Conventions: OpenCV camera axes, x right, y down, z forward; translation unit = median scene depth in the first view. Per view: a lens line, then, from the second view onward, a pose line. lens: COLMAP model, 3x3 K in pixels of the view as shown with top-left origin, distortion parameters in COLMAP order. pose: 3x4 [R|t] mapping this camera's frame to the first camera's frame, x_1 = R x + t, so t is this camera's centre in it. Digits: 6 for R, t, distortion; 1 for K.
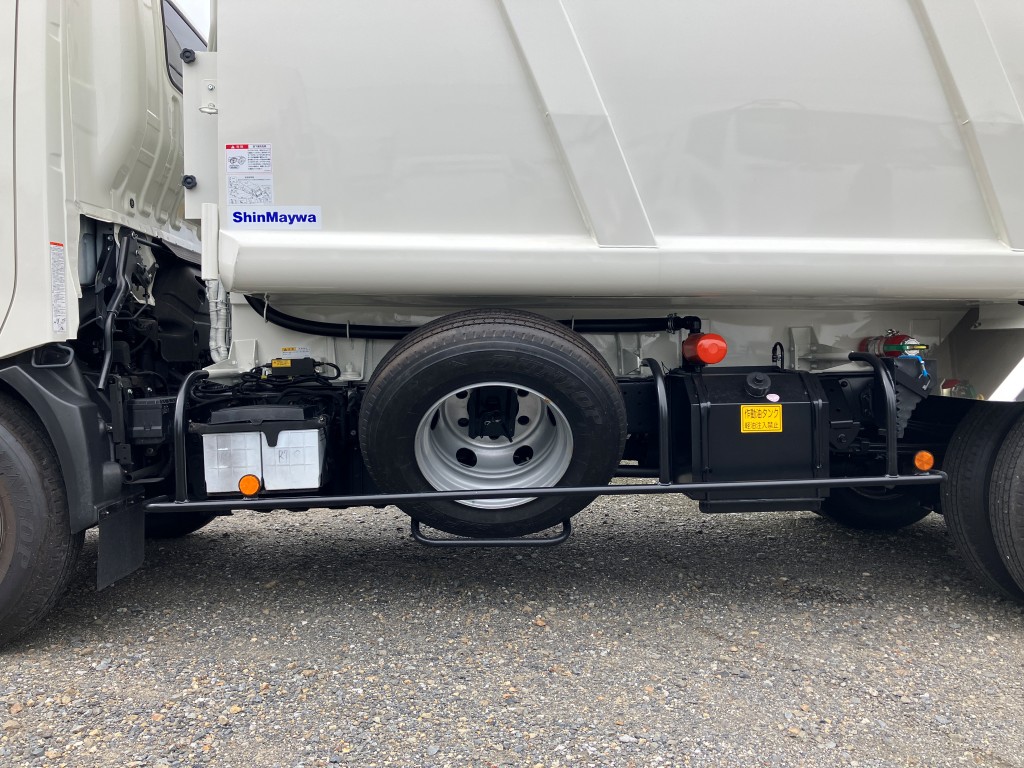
lens RADIAL K [[851.8, 0, 516.0], [0, 851.8, 384.6], [0, 0, 1]] dist [0.038607, -0.028803]
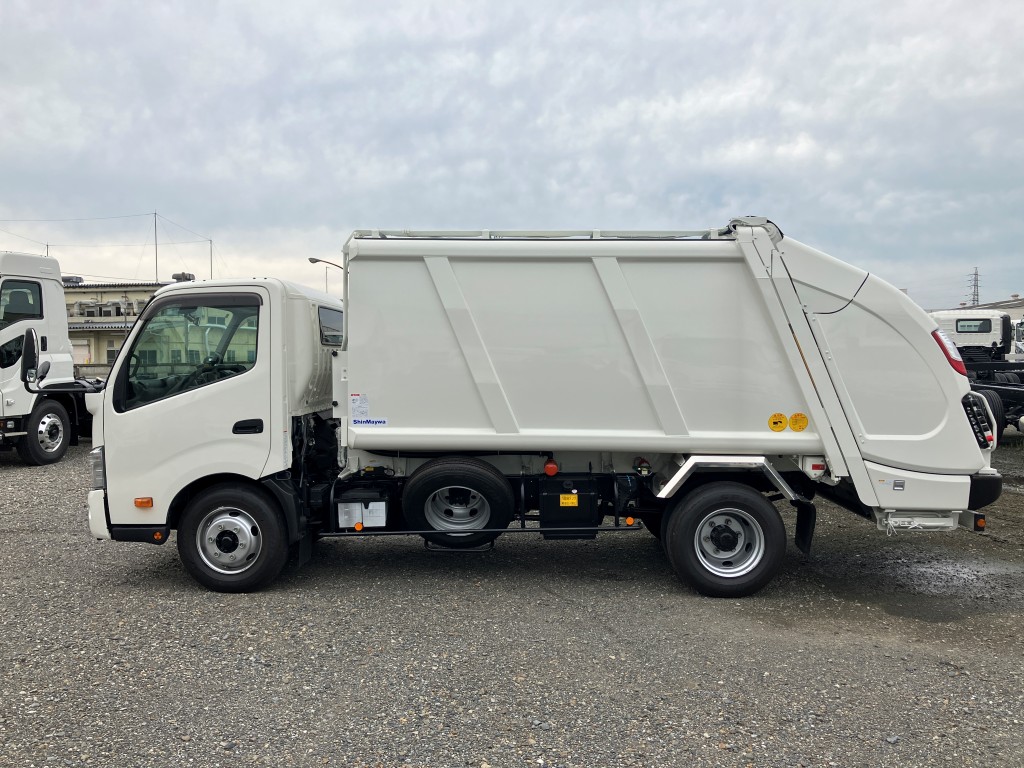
lens RADIAL K [[851.8, 0, 533.1], [0, 851.8, 382.3], [0, 0, 1]] dist [0.038607, -0.028803]
pose [[0.998452, 0.006596, -0.055229, 0.312379], [-0.006520, 0.999978, 0.001558, -0.289863], [0.055238, -0.001195, 0.998472, -1.367600]]
